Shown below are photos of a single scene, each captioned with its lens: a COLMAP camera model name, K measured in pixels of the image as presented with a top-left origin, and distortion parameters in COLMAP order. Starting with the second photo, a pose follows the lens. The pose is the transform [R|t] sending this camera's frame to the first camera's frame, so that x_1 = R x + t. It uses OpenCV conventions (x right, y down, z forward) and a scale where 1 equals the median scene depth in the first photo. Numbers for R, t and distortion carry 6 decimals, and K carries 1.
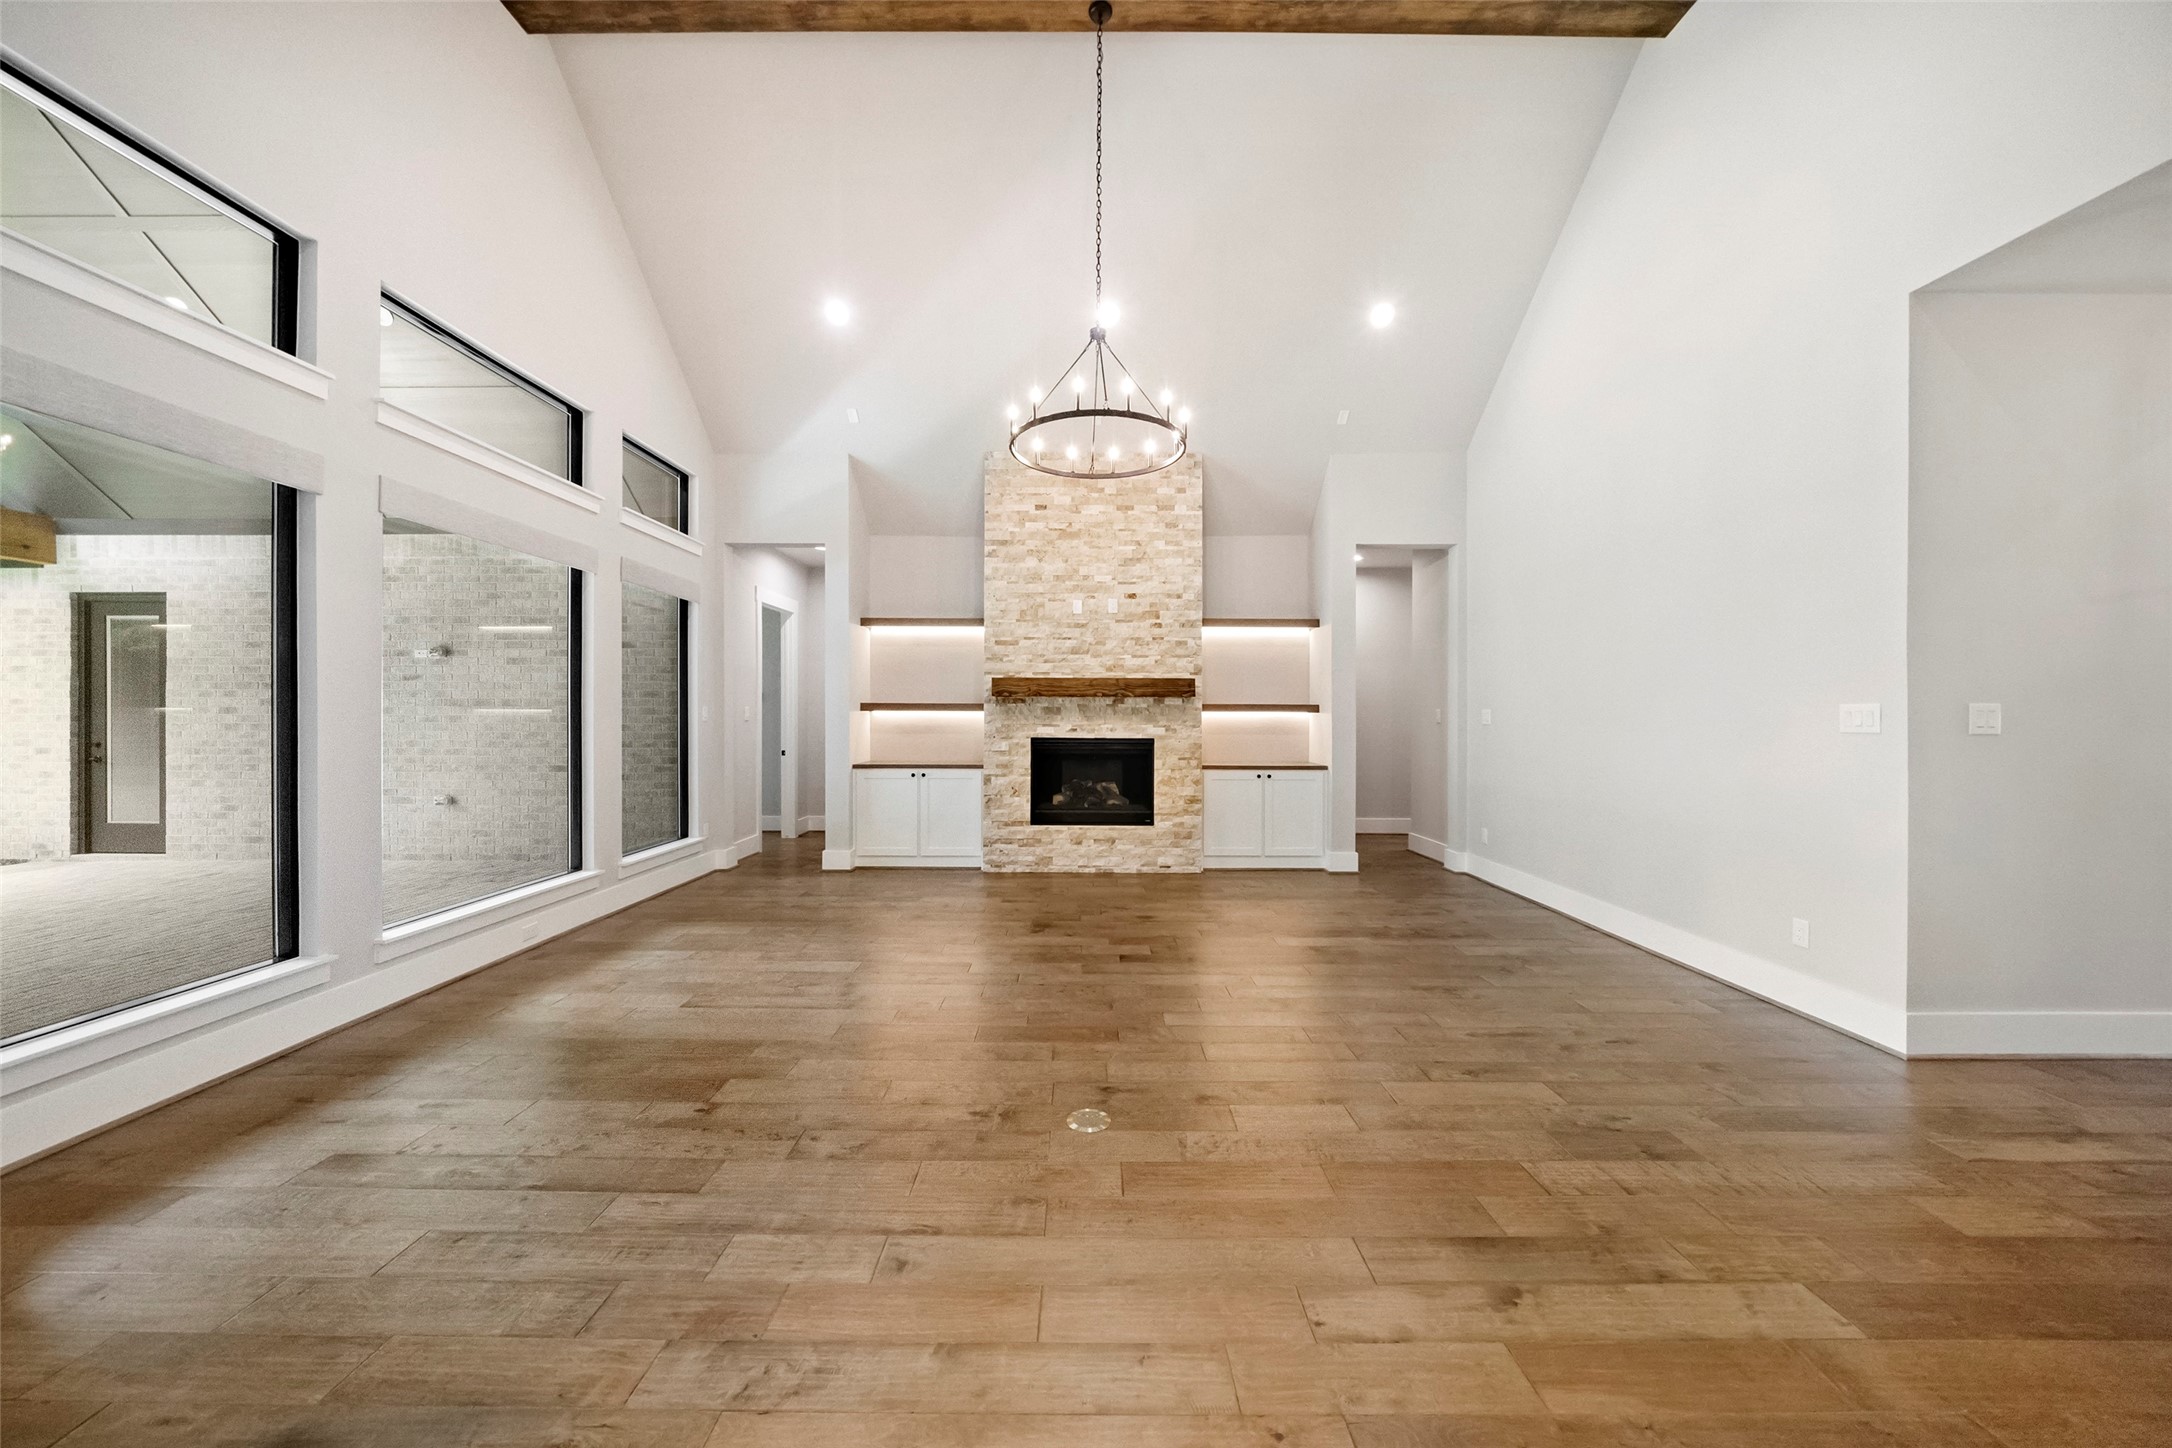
lens RADIAL K [[754.4, 0, 1083.6], [0, 754.4, 717.6], [0, 0, 1]] dist [-0.005662, -0.000270]
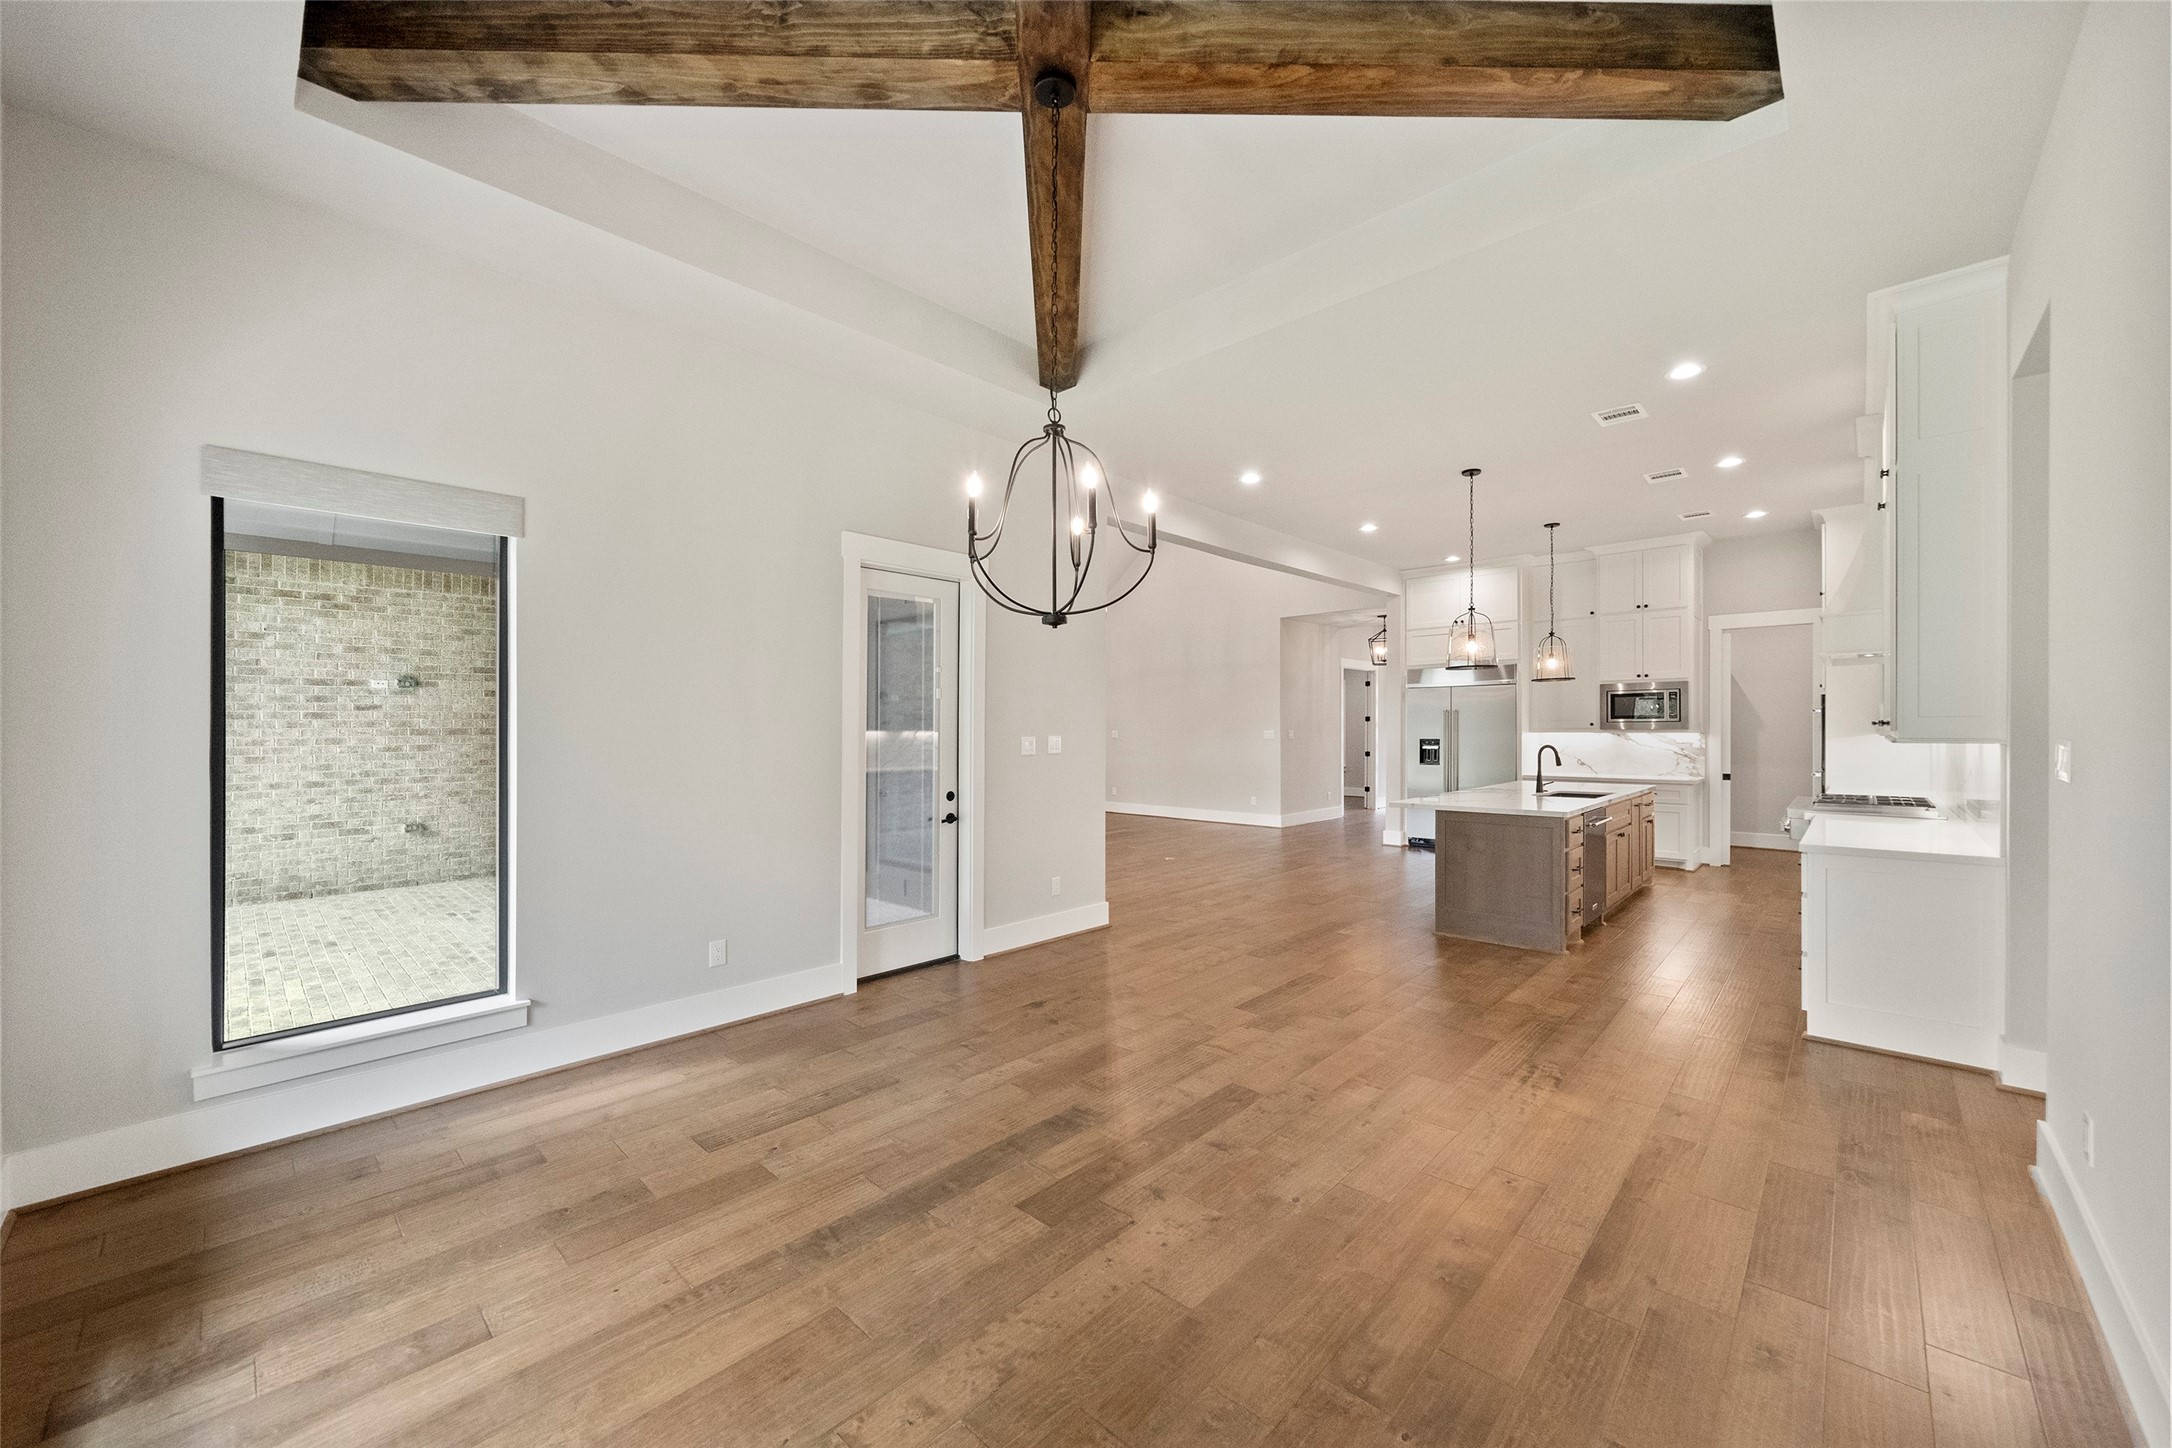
lens RADIAL K [[815.5, 0, 1085.0], [0, 815.5, 724.0], [0, 0, 1]] dist [-0.006422, -0.000247]
pose [[0.682395, -0.003217, 0.730976, -1.118287], [0.008994, 0.999952, -0.003995, -0.020157], [-0.730928, 0.009301, 0.682391, -0.465047]]
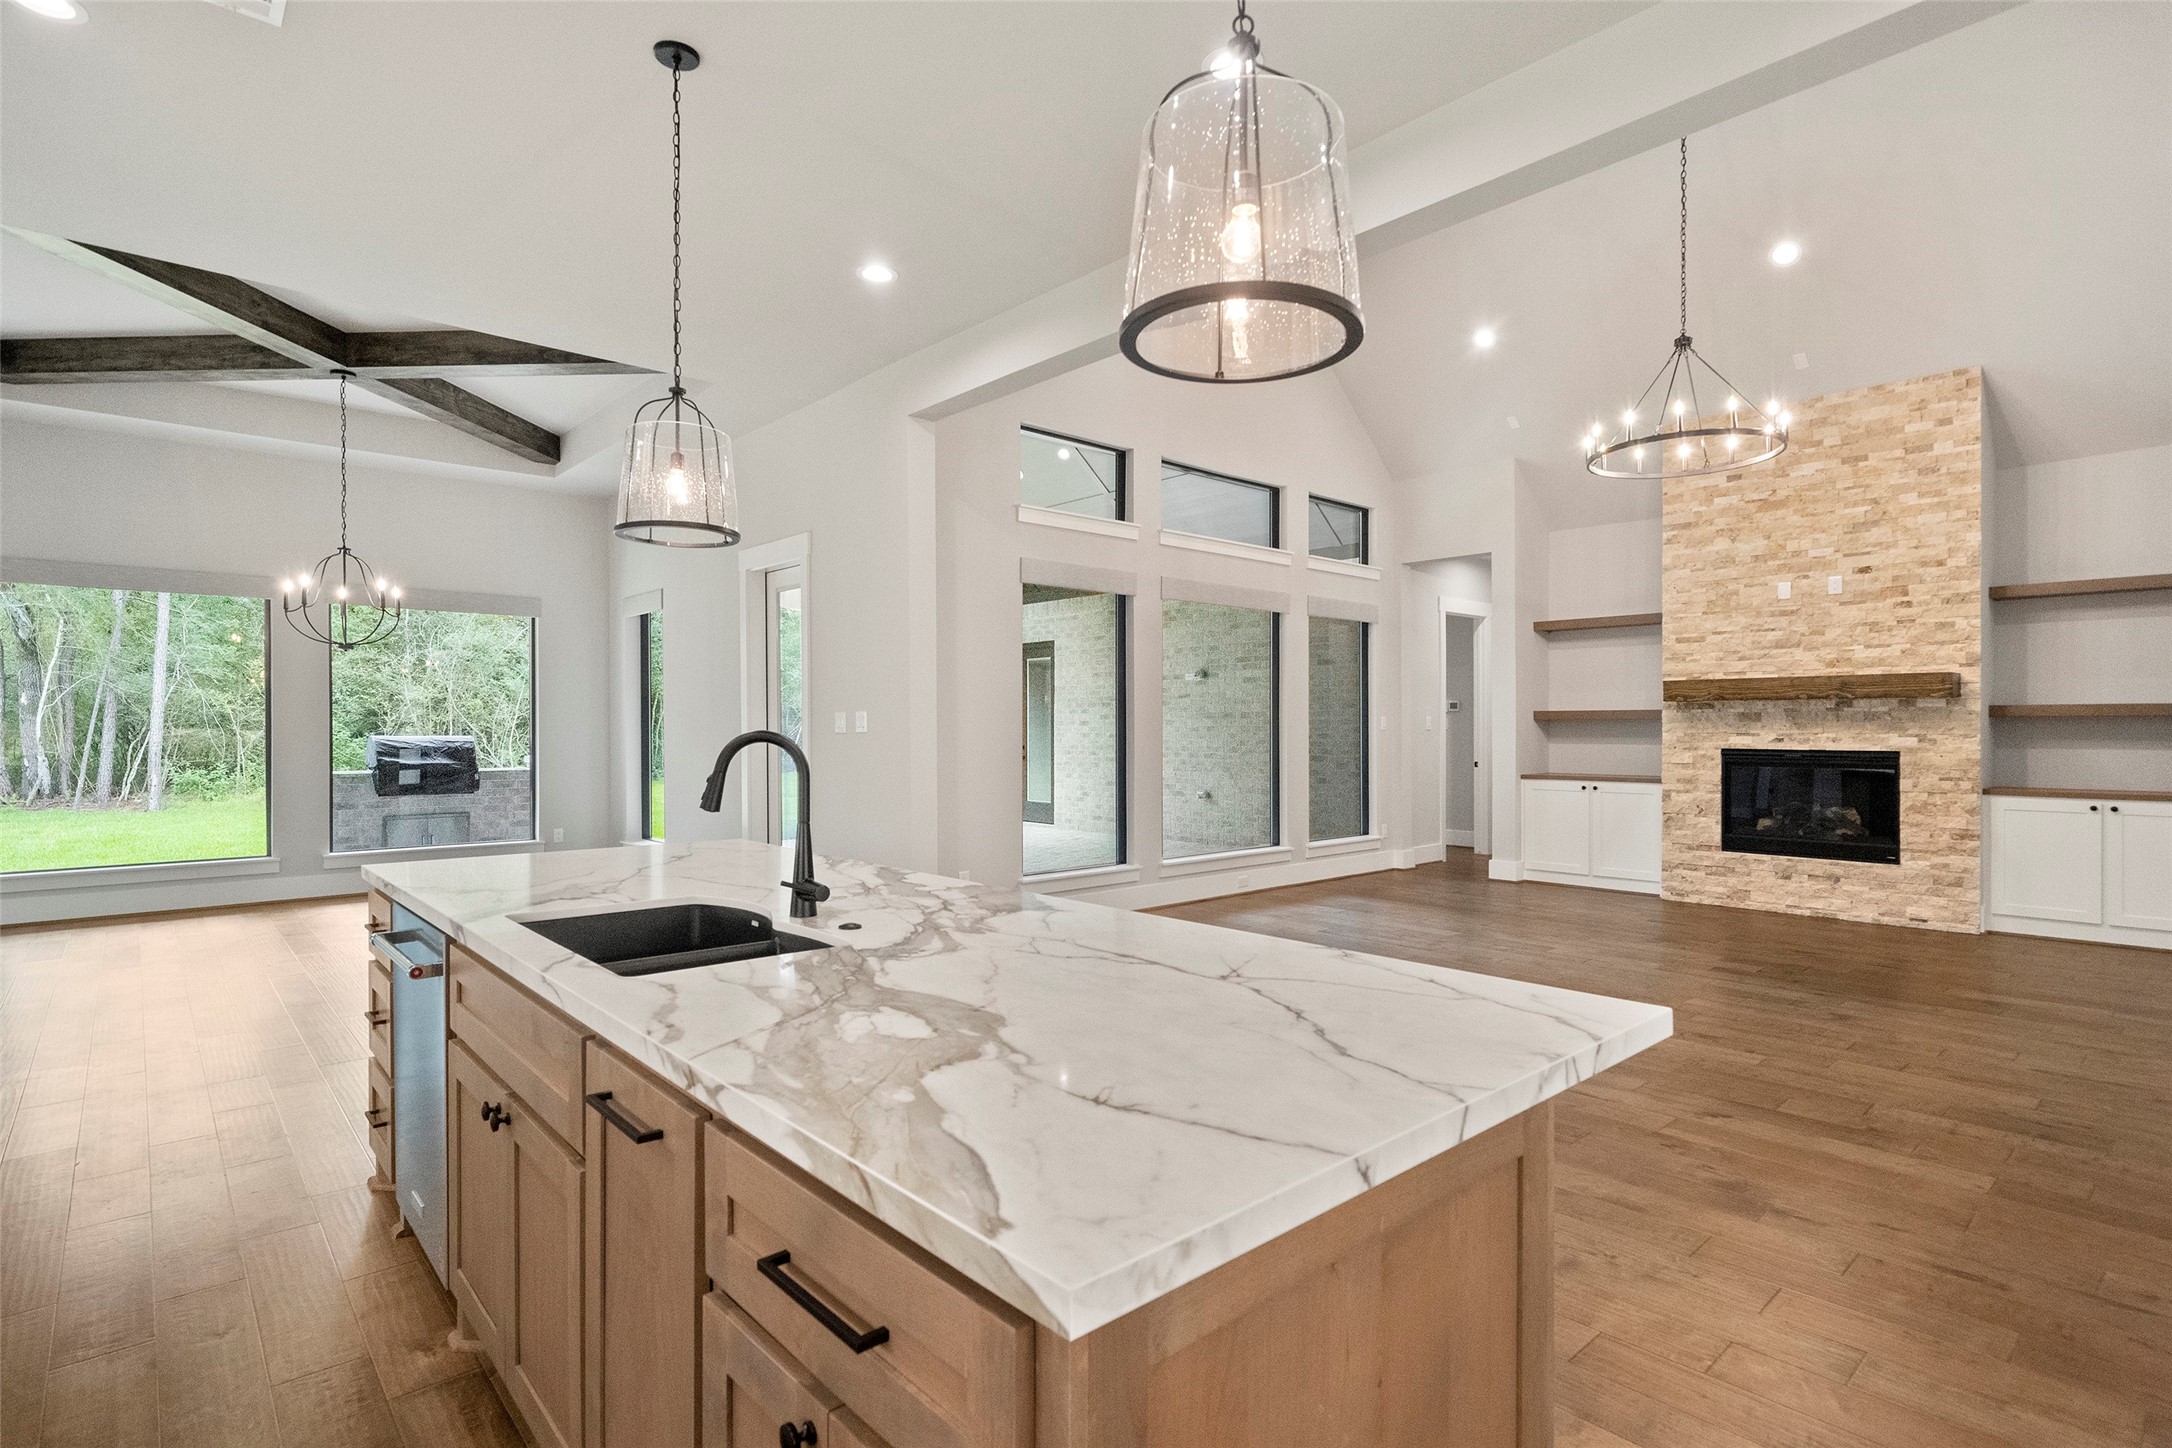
lens RADIAL K [[1076.4, 0, 1071.5], [0, 1076.4, 728.7], [0, 0, 1]] dist [-0.002484, -0.000625]
pose [[0.663438, -0.002905, -0.748225, 0.353521], [0.000793, 0.999995, -0.003179, 0.007154], [0.748230, 0.001516, 0.663437, -0.361678]]
